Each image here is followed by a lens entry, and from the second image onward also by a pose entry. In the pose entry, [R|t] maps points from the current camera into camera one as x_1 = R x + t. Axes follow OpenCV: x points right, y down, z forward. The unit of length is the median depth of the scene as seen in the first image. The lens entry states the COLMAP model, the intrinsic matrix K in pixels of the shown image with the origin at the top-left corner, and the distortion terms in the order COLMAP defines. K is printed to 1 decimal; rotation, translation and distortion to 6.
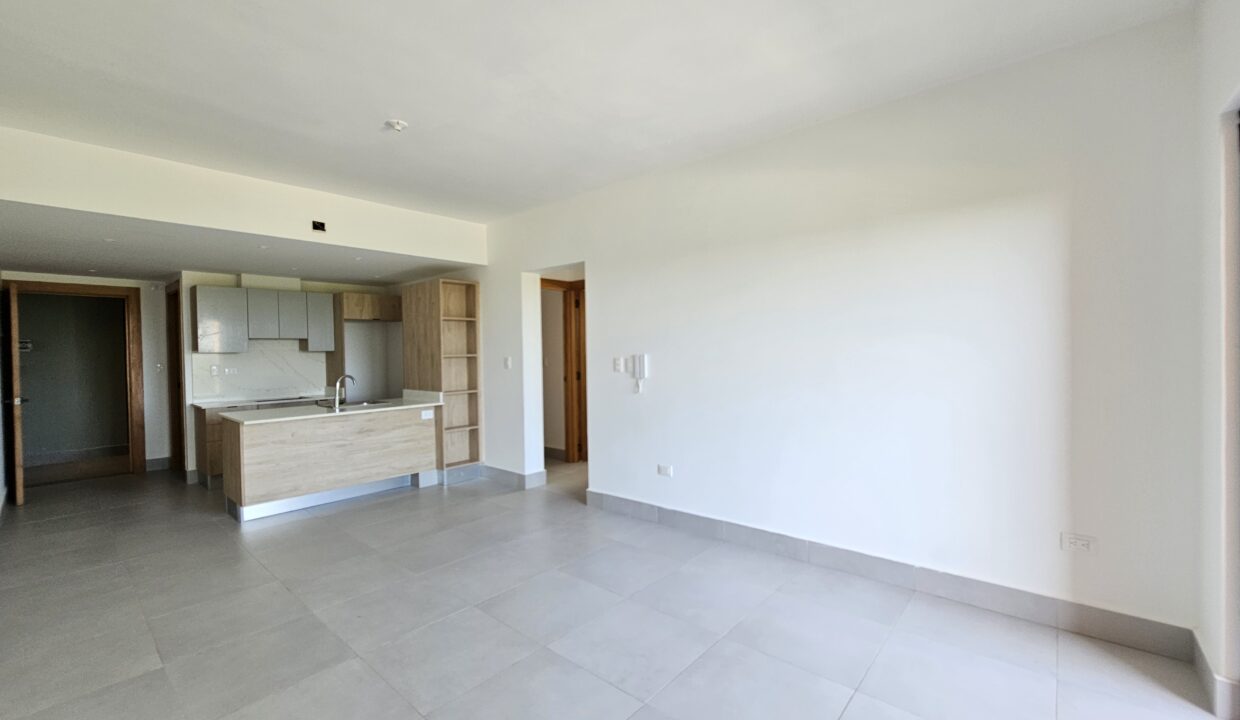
lens RADIAL K [[507.1, 0, 620.0], [0, 507.1, 360.0], [0, 0, 1]] dist [-0.006554, 0.000265]
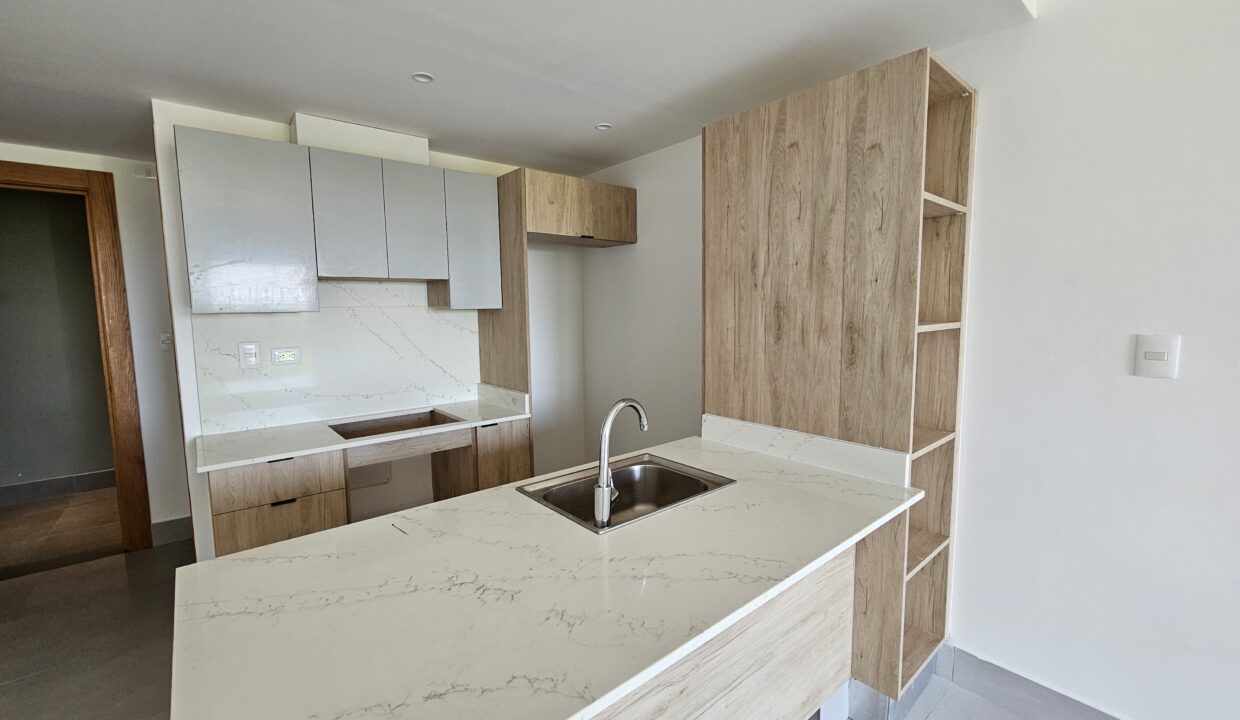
lens RADIAL K [[507.1, 0, 620.0], [0, 507.1, 360.0], [0, 0, 1]] dist [-0.006554, 0.000265]
pose [[0.988416, 0.019208, -0.150548, -0.404202], [-0.006552, 0.996434, 0.084116, -0.011450], [0.151626, -0.082155, 0.985018, 0.589112]]
